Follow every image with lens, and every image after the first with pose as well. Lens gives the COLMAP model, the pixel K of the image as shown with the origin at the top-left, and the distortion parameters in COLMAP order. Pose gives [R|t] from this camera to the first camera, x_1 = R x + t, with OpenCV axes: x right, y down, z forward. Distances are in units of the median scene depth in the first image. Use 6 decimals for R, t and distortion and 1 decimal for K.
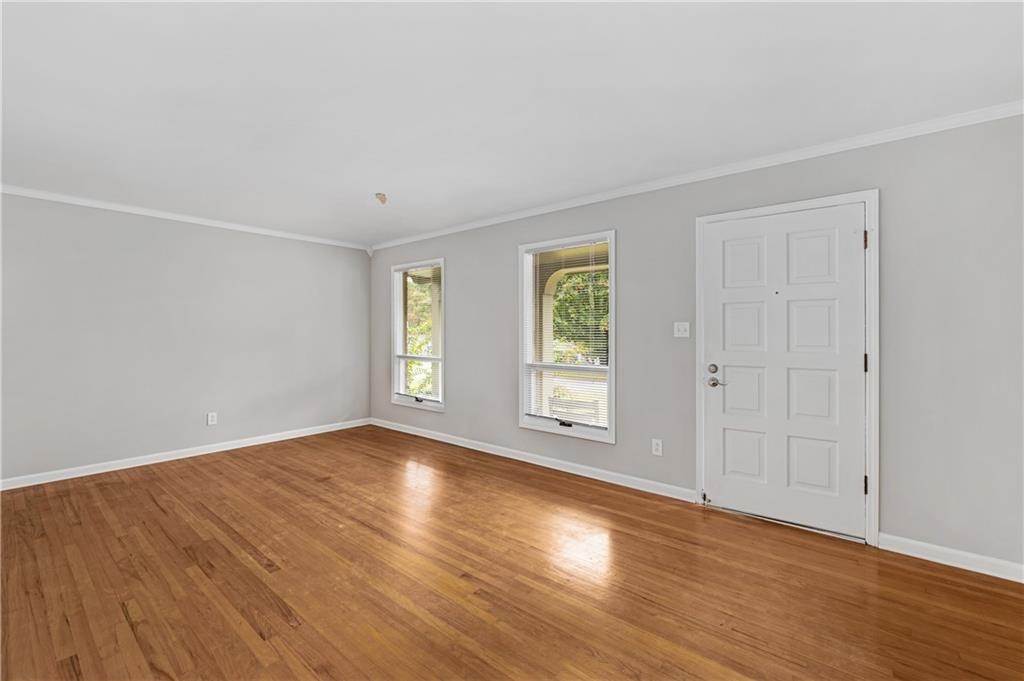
lens RADIAL K [[442.7, 0, 508.1], [0, 442.7, 332.9], [0, 0, 1]] dist [-0.004193, 0.001128]
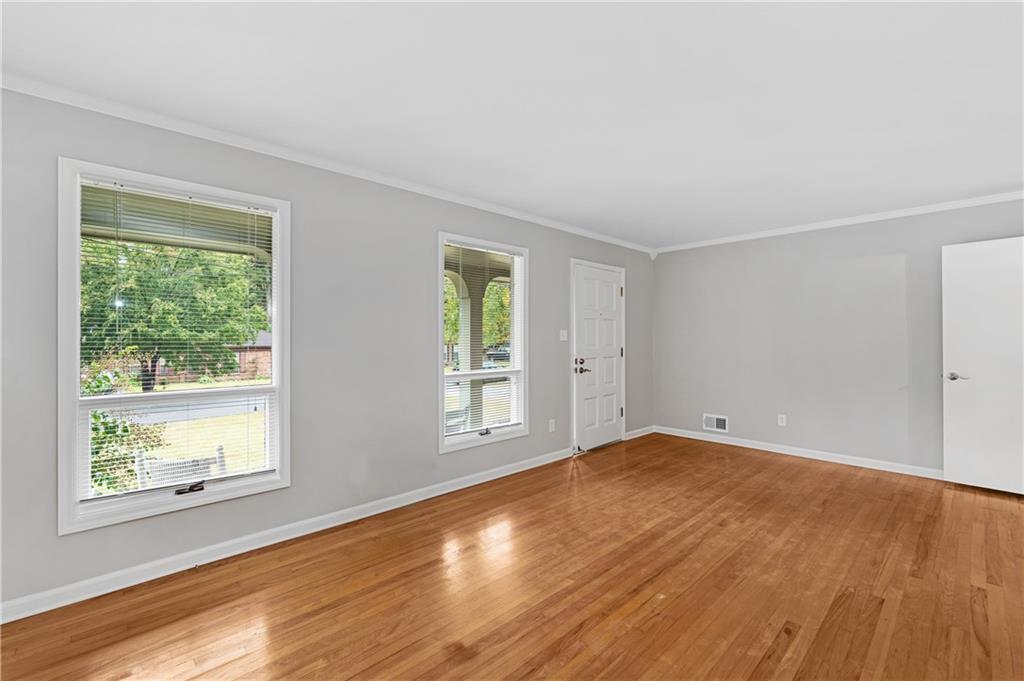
lens RADIAL K [[442.7, 0, 507.9], [0, 442.7, 340.1], [0, 0, 1]] dist [-0.004193, 0.001128]
pose [[0.102849, -0.007118, 0.994671, -1.100738], [0.004324, 0.999968, 0.006708, -0.002194], [-0.994688, 0.003611, 0.102877, 1.135240]]
